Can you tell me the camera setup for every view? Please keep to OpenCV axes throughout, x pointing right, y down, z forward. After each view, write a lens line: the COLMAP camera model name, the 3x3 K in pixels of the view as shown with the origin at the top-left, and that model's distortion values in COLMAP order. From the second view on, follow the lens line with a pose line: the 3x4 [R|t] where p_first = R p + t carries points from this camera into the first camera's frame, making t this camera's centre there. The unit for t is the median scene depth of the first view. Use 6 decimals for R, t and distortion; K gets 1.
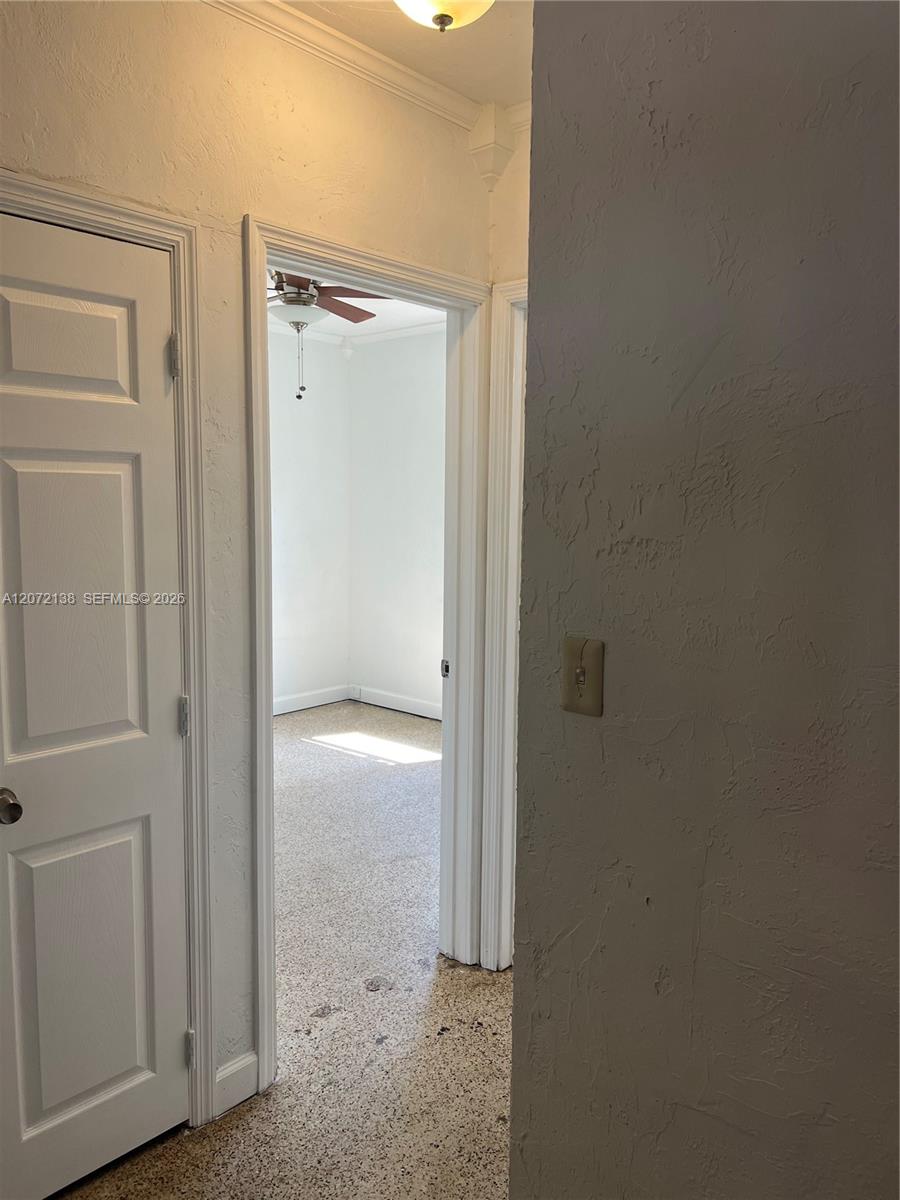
lens RADIAL K [[909.9, 0, 450.8], [0, 909.9, 598.4], [0, 0, 1]] dist [0.060004, -0.069130]
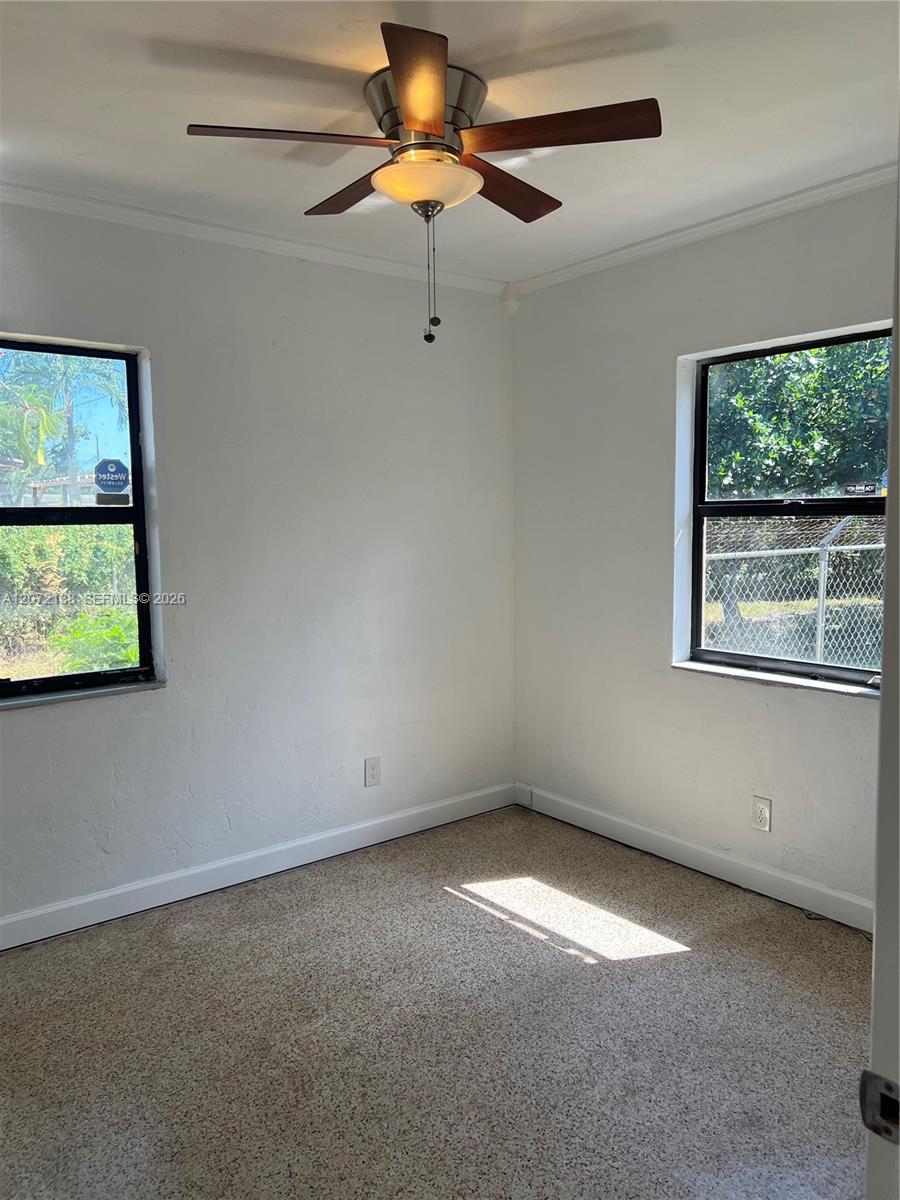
lens RADIAL K [[909.9, 0, 451.7], [0, 909.9, 601.6], [0, 0, 1]] dist [0.060004, -0.069130]
pose [[0.984979, -0.009363, -0.172419, -0.048142], [0.005473, 0.999720, -0.023020, -0.039258], [0.172587, 0.021730, 0.984755, 0.379549]]
